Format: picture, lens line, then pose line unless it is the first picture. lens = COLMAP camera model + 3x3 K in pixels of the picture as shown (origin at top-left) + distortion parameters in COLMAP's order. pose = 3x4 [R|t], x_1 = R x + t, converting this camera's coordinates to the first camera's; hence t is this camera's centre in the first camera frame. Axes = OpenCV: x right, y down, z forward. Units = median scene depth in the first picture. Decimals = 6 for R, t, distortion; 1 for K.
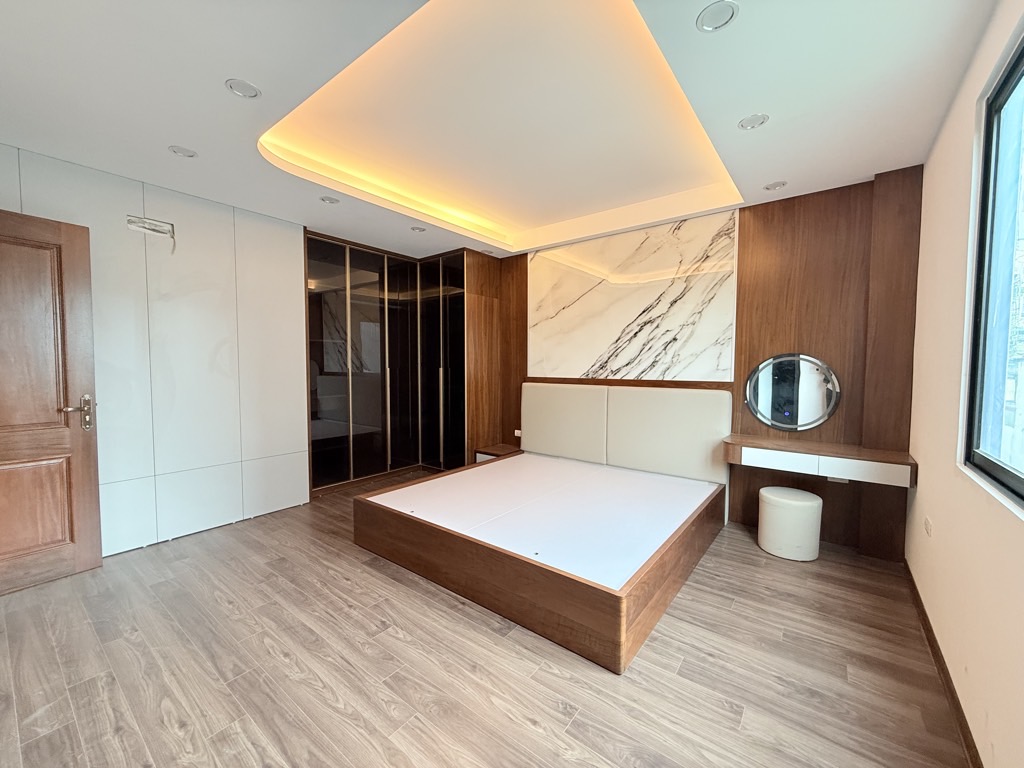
lens RADIAL K [[407.9, 0, 512.0], [0, 407.9, 384.0], [0, 0, 1]] dist [-0.001877, 0.000066]
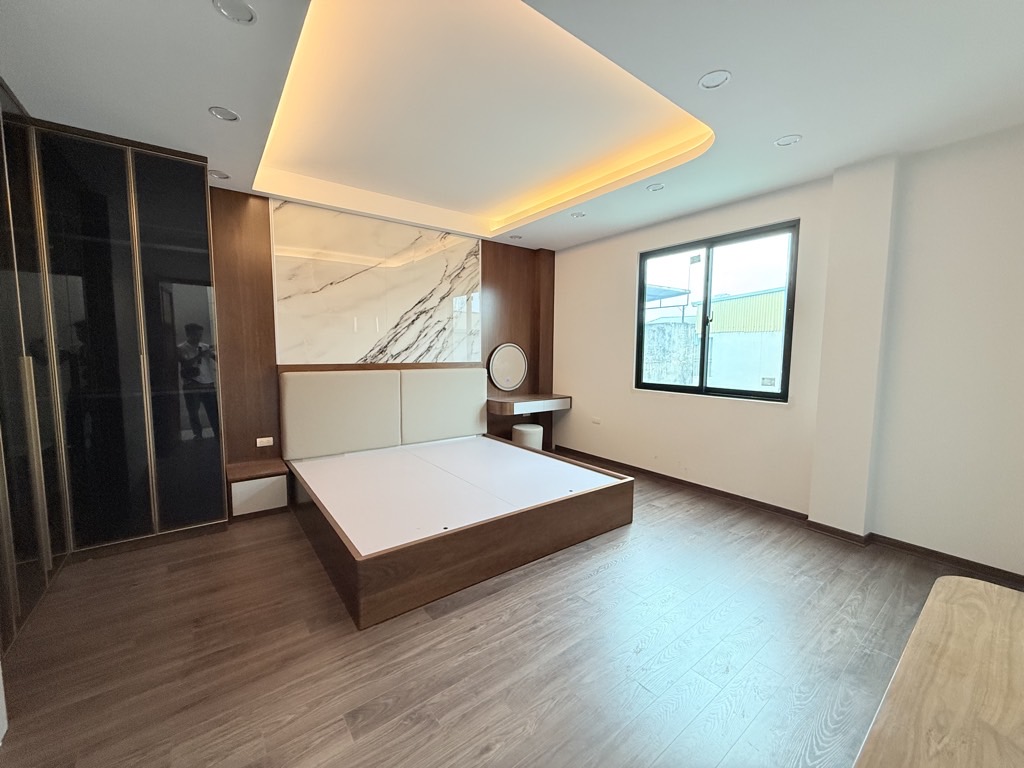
lens RADIAL K [[407.9, 0, 512.0], [0, 407.9, 384.0], [0, 0, 1]] dist [-0.001877, 0.000066]
pose [[0.255506, -0.086127, 0.962963, -0.718751], [0.035622, 0.996186, 0.079647, -0.033079], [-0.966151, 0.013952, 0.257600, 0.468912]]
